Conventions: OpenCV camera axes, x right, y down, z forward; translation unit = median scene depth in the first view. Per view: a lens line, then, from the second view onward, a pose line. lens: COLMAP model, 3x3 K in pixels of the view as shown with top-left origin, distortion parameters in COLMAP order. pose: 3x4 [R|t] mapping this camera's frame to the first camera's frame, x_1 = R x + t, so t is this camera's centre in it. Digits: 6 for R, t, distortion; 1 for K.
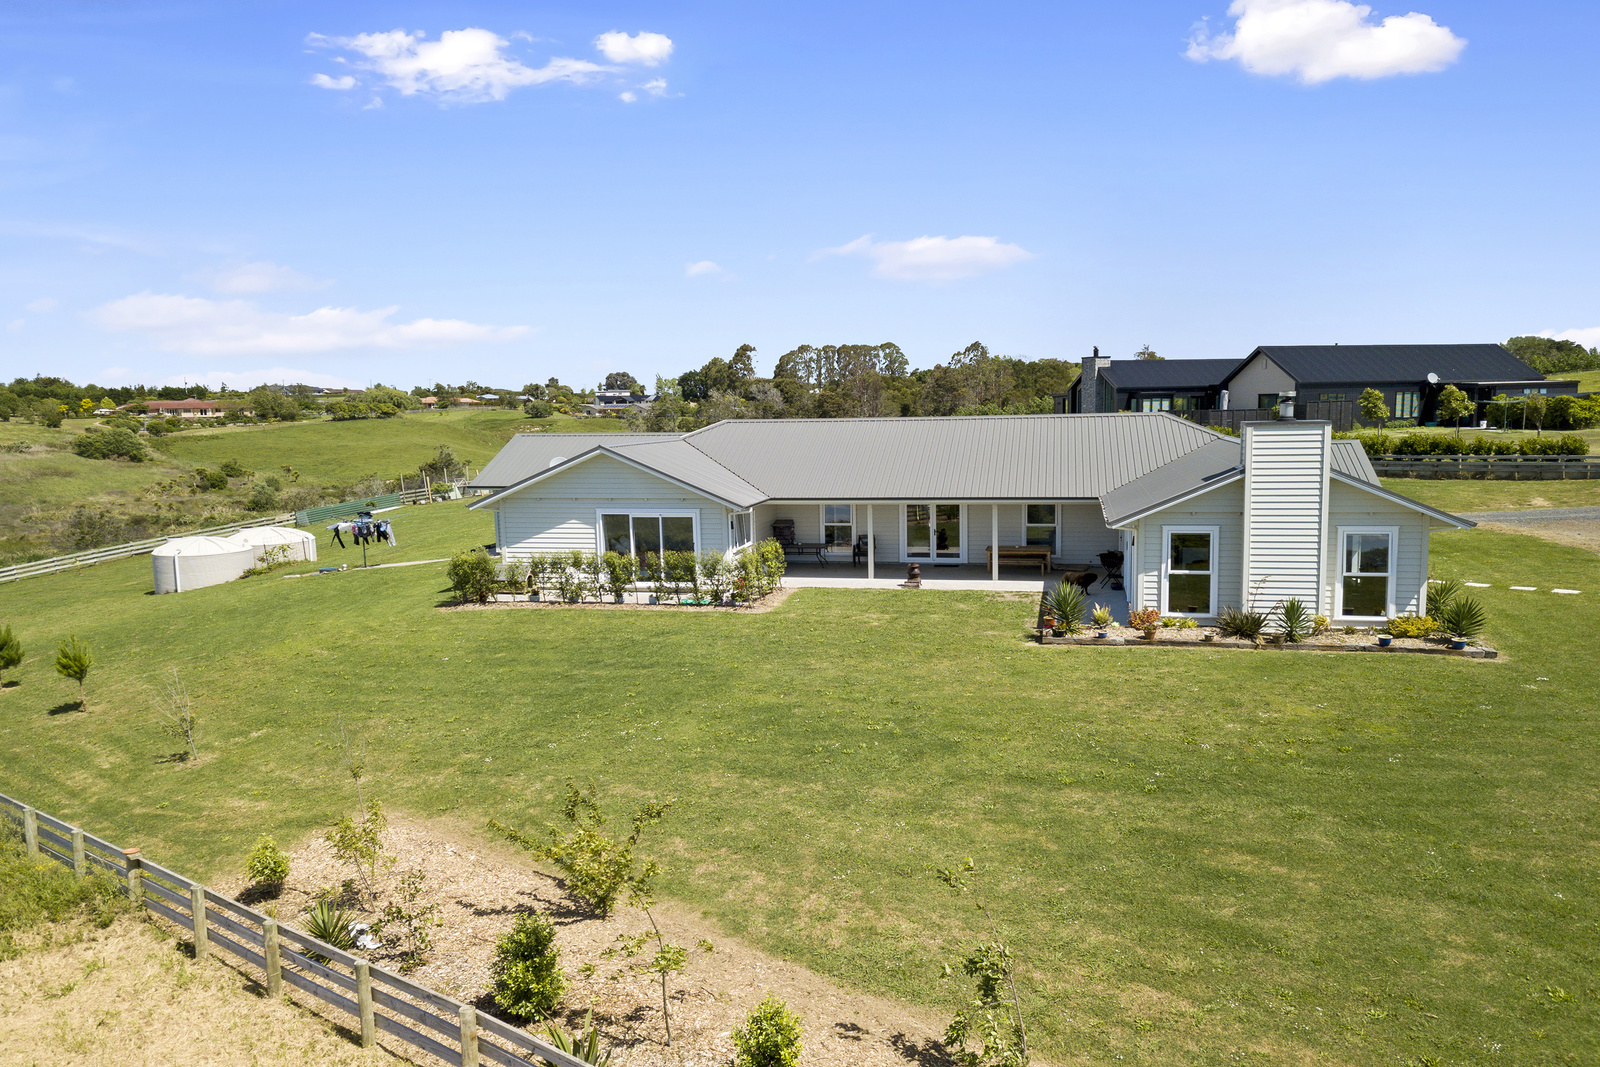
lens RADIAL K [[1213.8, 0, 815.7], [0, 1213.8, 555.6], [0, 0, 1]] dist [0.023628, 0.005455]
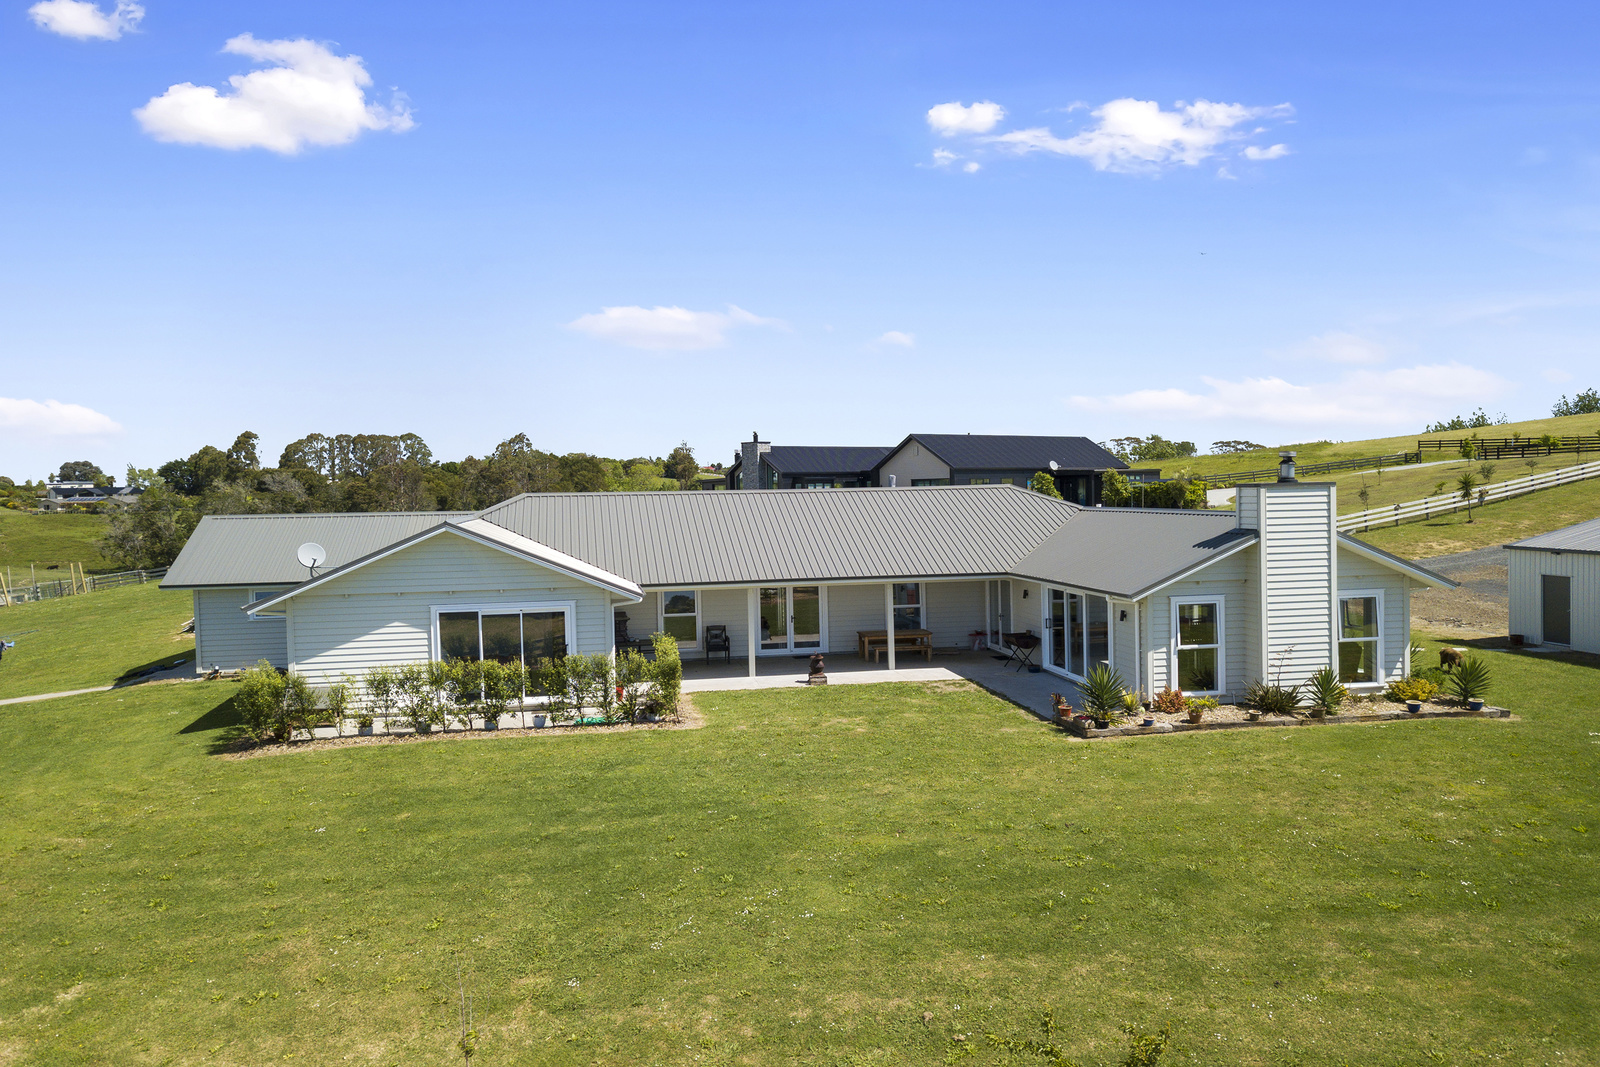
lens RADIAL K [[1213.8, 0, 815.7], [0, 1213.8, 555.6], [0, 0, 1]] dist [0.023628, 0.005455]
pose [[0.923301, -0.022089, 0.383442, -0.267466], [0.051426, 0.996465, -0.066428, -0.007482], [-0.380619, 0.081052, 0.921173, 0.222704]]
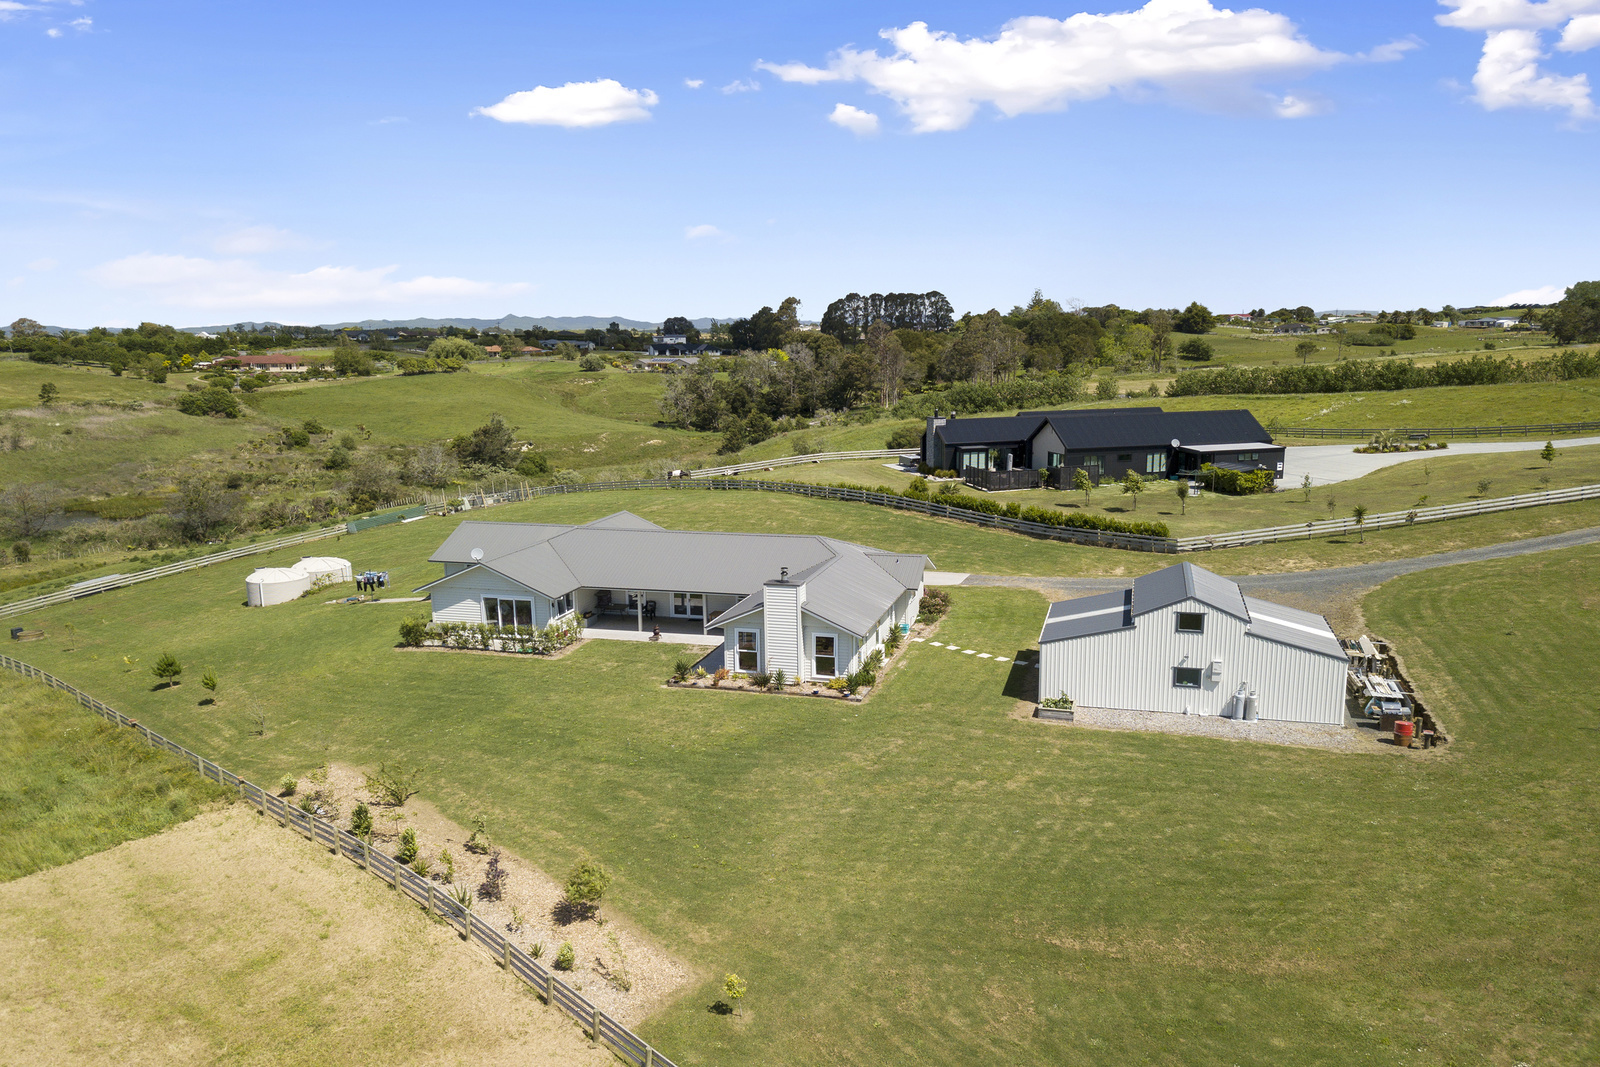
lens RADIAL K [[1213.8, 0, 815.7], [0, 1213.8, 555.6], [0, 0, 1]] dist [0.023628, 0.005455]
pose [[0.998001, 0.019360, -0.060167, 0.463593], [-0.015679, 0.998010, 0.061071, -0.232297], [0.061230, -0.060005, 0.996318, -0.849971]]
